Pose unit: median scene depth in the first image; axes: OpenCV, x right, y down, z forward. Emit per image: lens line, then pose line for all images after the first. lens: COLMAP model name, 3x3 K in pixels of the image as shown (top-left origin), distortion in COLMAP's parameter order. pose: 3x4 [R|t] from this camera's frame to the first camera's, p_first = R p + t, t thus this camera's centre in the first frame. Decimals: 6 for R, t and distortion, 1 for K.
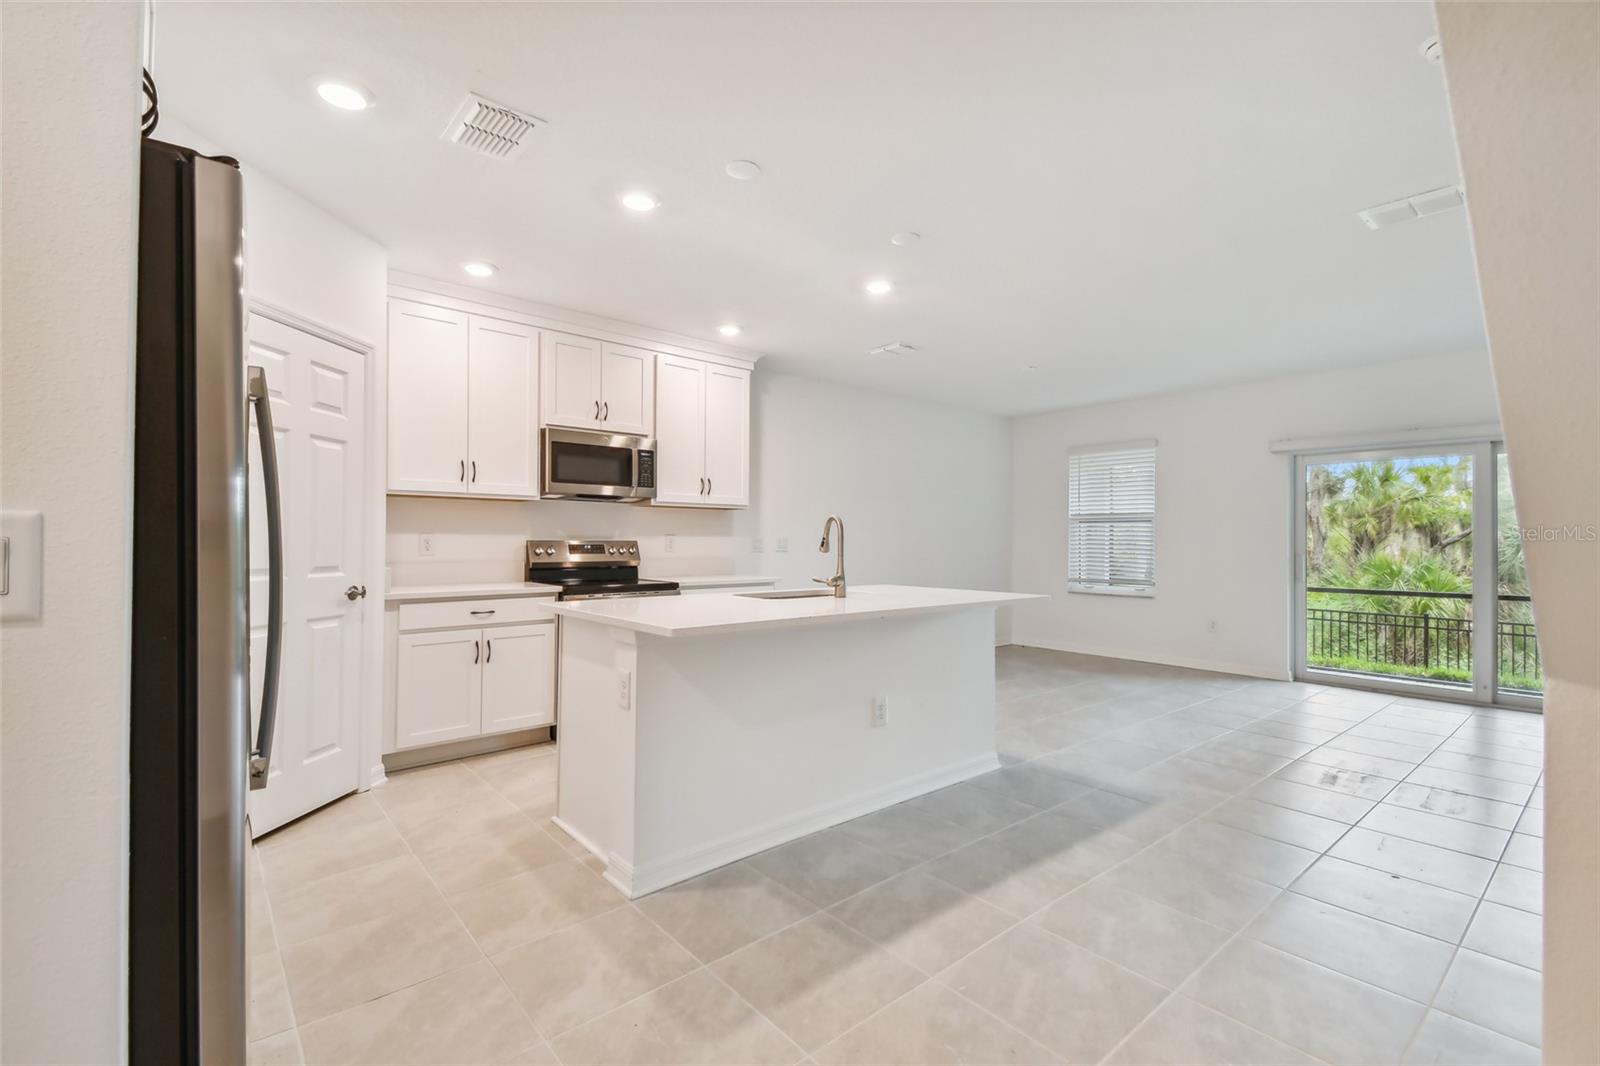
lens RADIAL K [[706.5, 0, 800.0], [0, 706.5, 533.0], [0, 0, 1]] dist [0.031413, -0.000584]
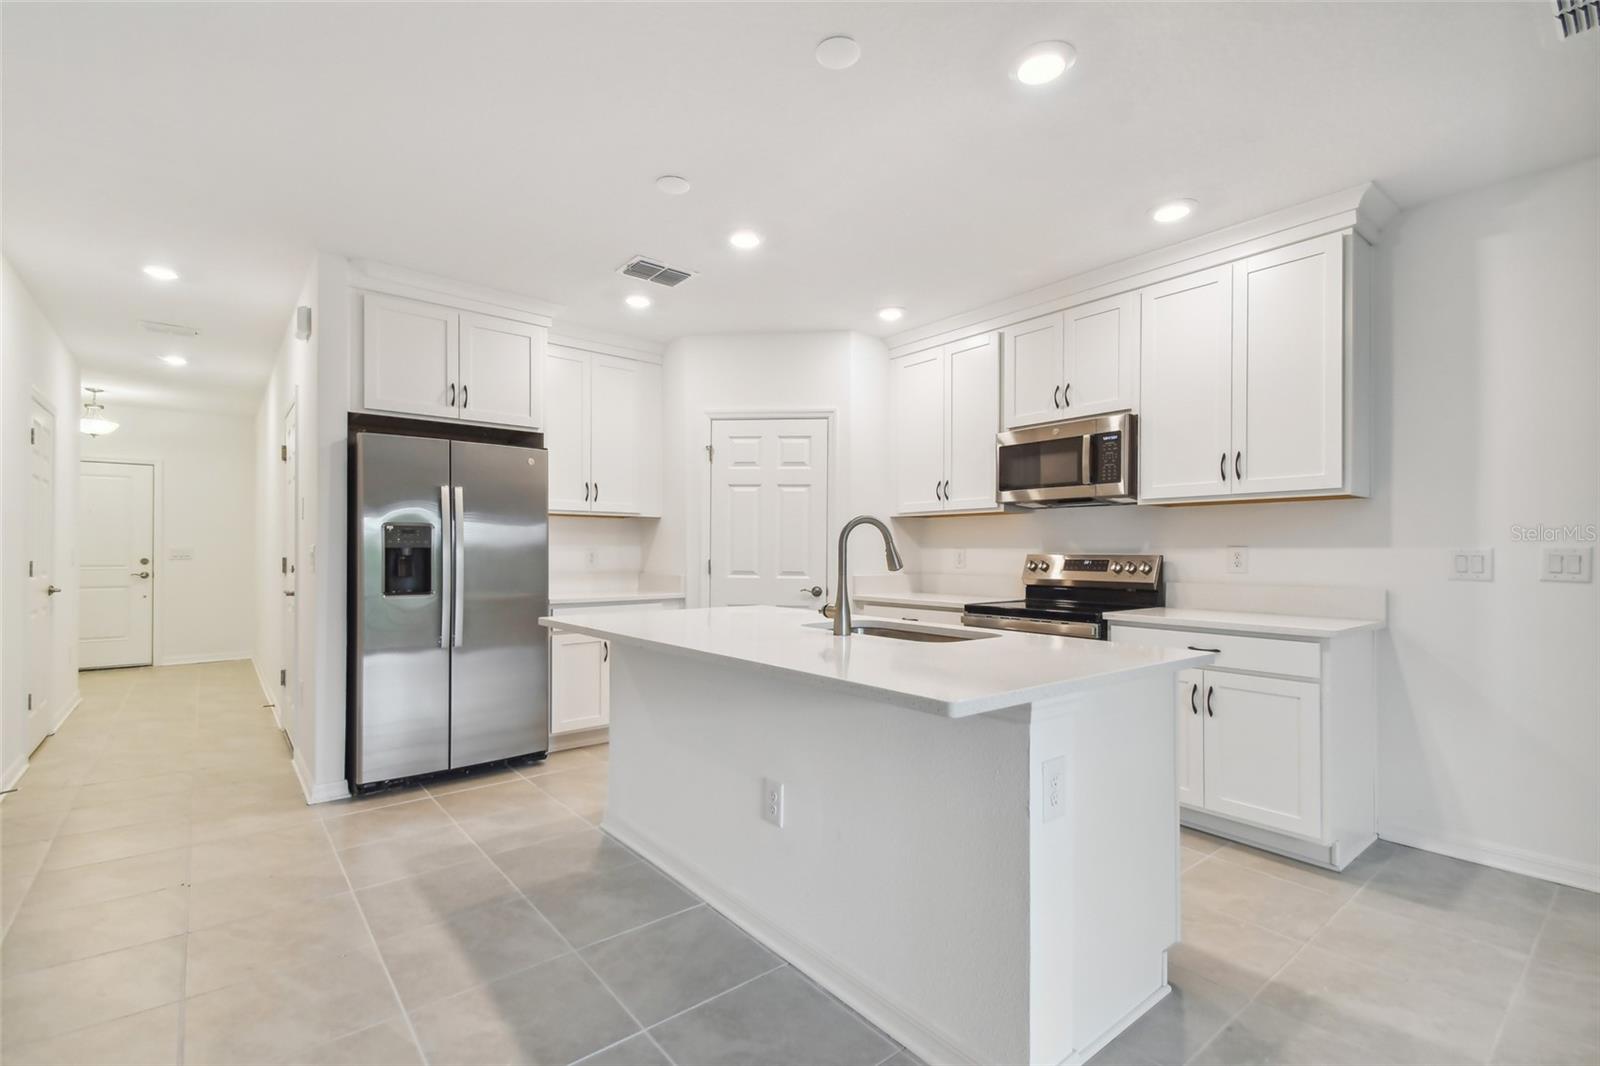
lens RADIAL K [[709.9, 0, 797.6], [0, 709.9, 548.0], [0, 0, 1]] dist [0.042139, -0.020421]
pose [[-0.019725, -0.010827, -0.999747, 0.543163], [0.007775, 0.999909, -0.010982, 0.009512], [0.999775, -0.007990, -0.019639, 0.701460]]
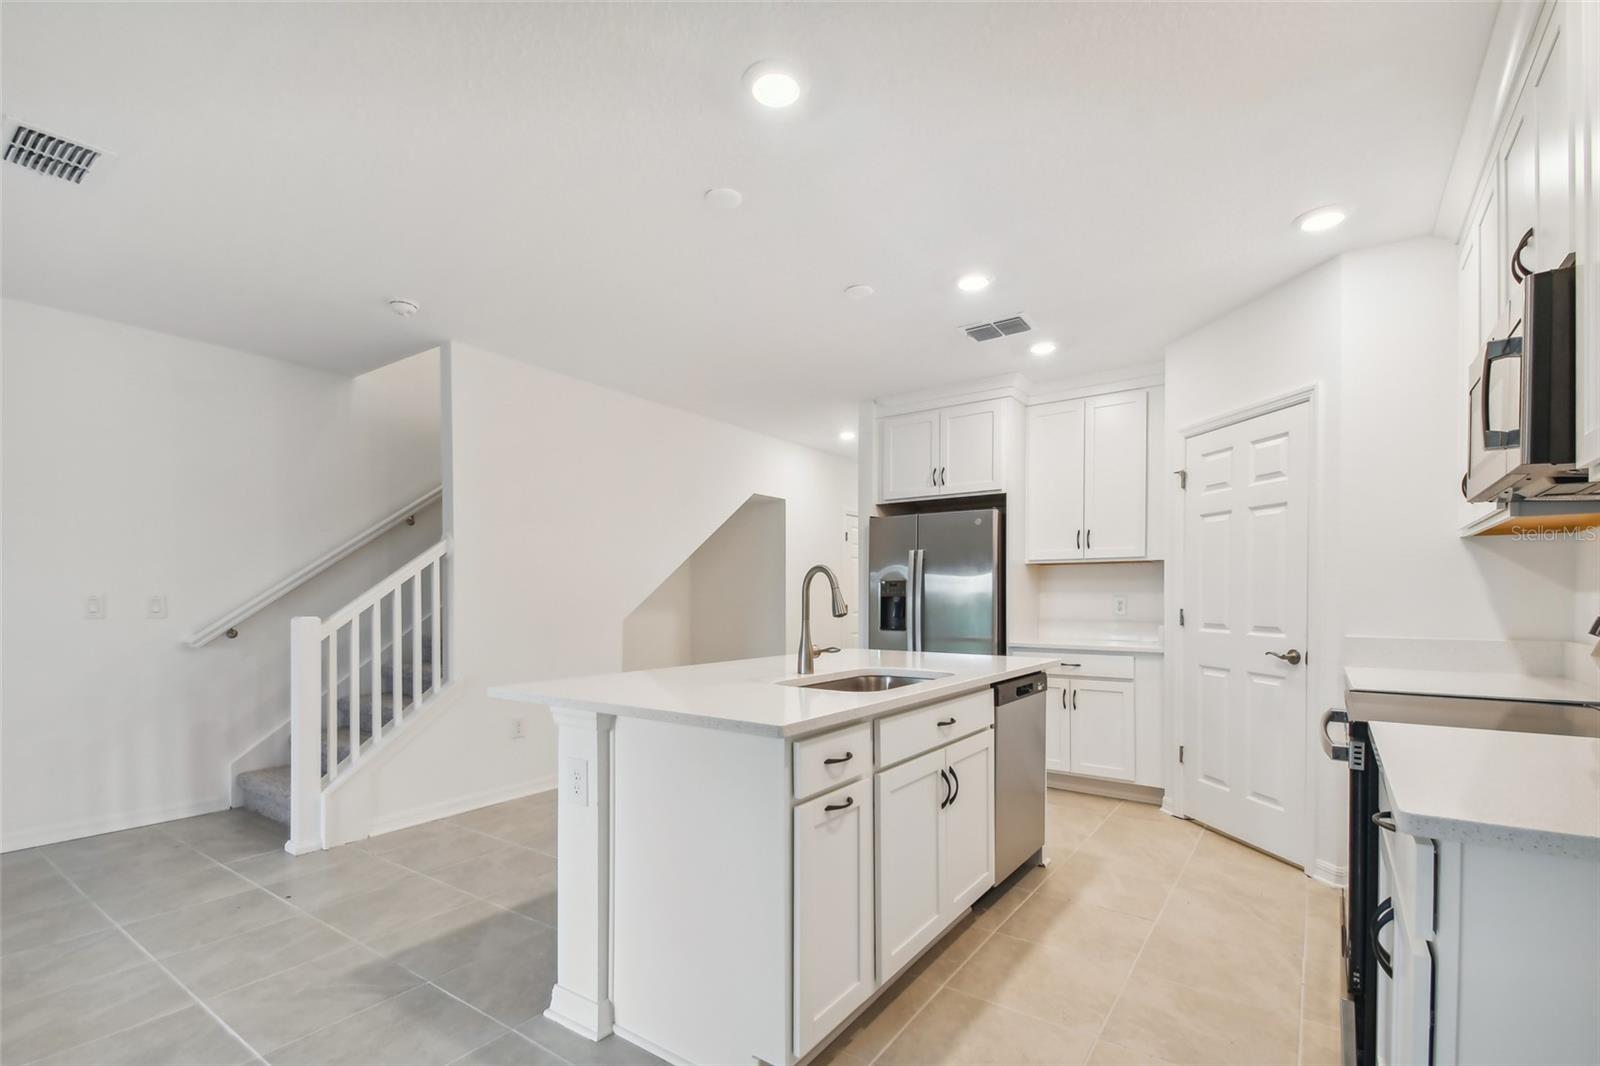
lens RADIAL K [[718.0, 0, 794.3], [0, 718.0, 605.1], [0, 0, 1]] dist [0.030676, -0.000199]
pose [[-0.970020, -0.003189, -0.243003, 0.187845], [-0.002809, 0.999994, -0.001911, 0.012491], [0.243007, -0.001171, -0.970024, 1.266708]]
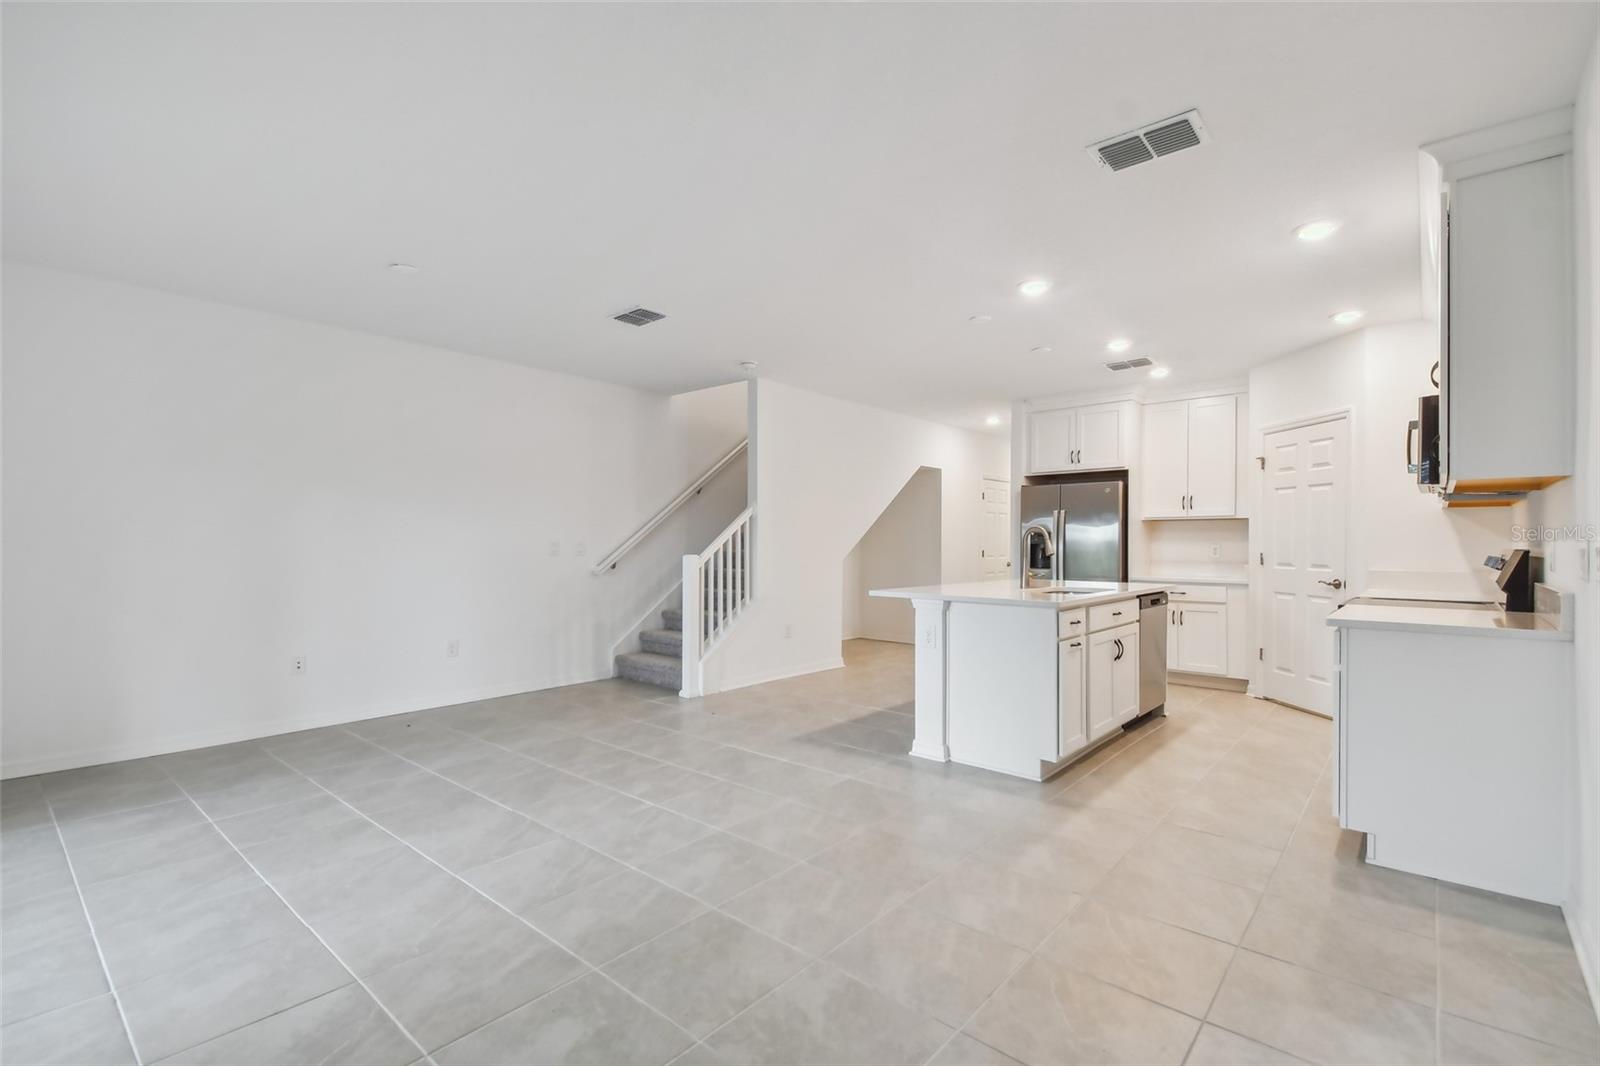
lens RADIAL K [[709.9, 0, 797.6], [0, 709.9, 548.0], [0, 0, 1]] dist [0.042139, -0.020421]
pose [[-0.988739, -0.008425, -0.149410, 0.493030], [-0.007427, 0.999946, -0.007232, 0.020255], [0.149463, -0.006041, -0.988749, 1.633076]]
